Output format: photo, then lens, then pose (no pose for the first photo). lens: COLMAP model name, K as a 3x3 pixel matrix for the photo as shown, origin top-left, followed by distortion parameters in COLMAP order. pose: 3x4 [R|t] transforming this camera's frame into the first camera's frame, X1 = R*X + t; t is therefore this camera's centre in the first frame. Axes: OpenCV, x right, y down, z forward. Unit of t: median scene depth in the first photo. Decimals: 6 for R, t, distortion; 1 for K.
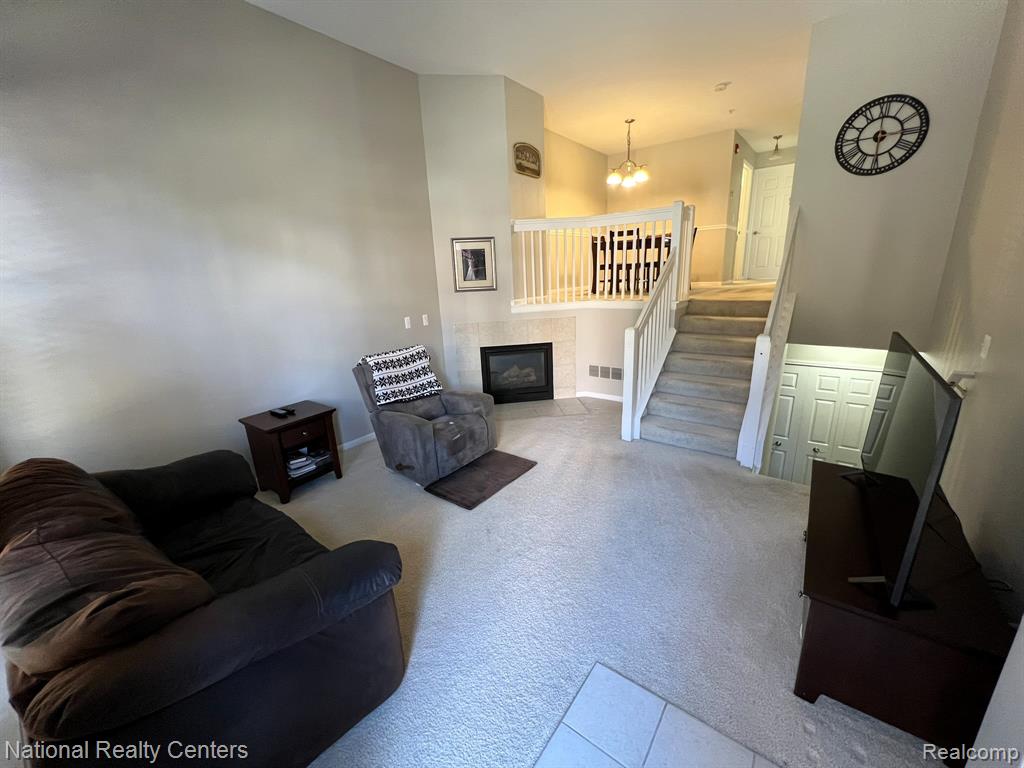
lens RADIAL K [[408.5, 0, 513.0], [0, 408.5, 387.7], [0, 0, 1]] dist [-0.001170, -0.000350]
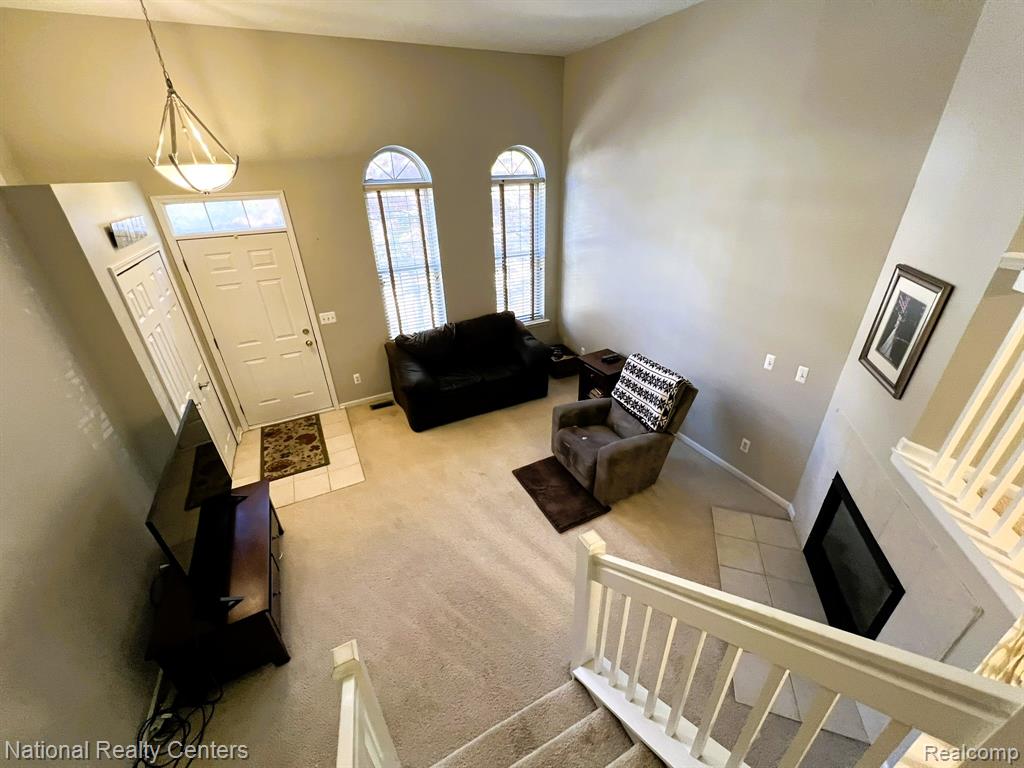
lens RADIAL K [[408.5, 0, 513.0], [0, 408.5, 387.7], [0, 0, 1]] dist [-0.001170, -0.000350]
pose [[-0.449432, 0.466374, -0.761909, 0.377557], [-0.202008, 0.777749, 0.595230, -0.338911], [0.870174, 0.421427, -0.255334, 0.596989]]
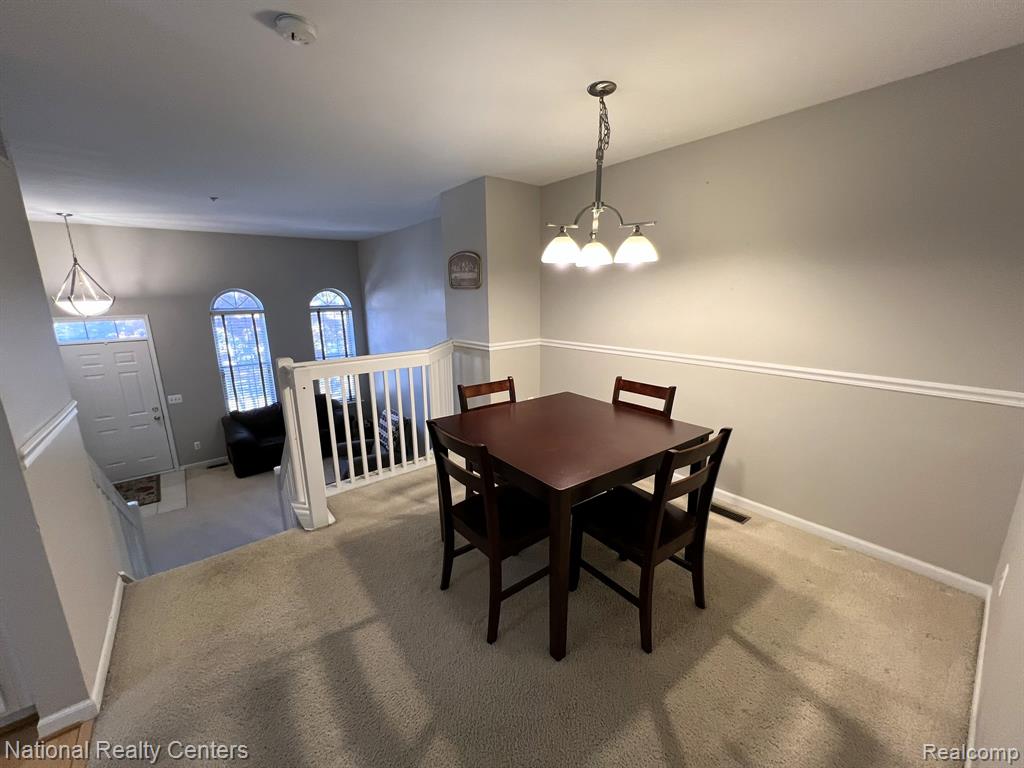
lens RADIAL K [[408.5, 0, 513.0], [0, 408.5, 387.7], [0, 0, 1]] dist [-0.001170, -0.000350]
pose [[-0.249593, 0.259390, -0.932963, 0.503728], [-0.243659, 0.915634, 0.319758, -0.410398], [0.937195, 0.307134, -0.165333, 0.798112]]
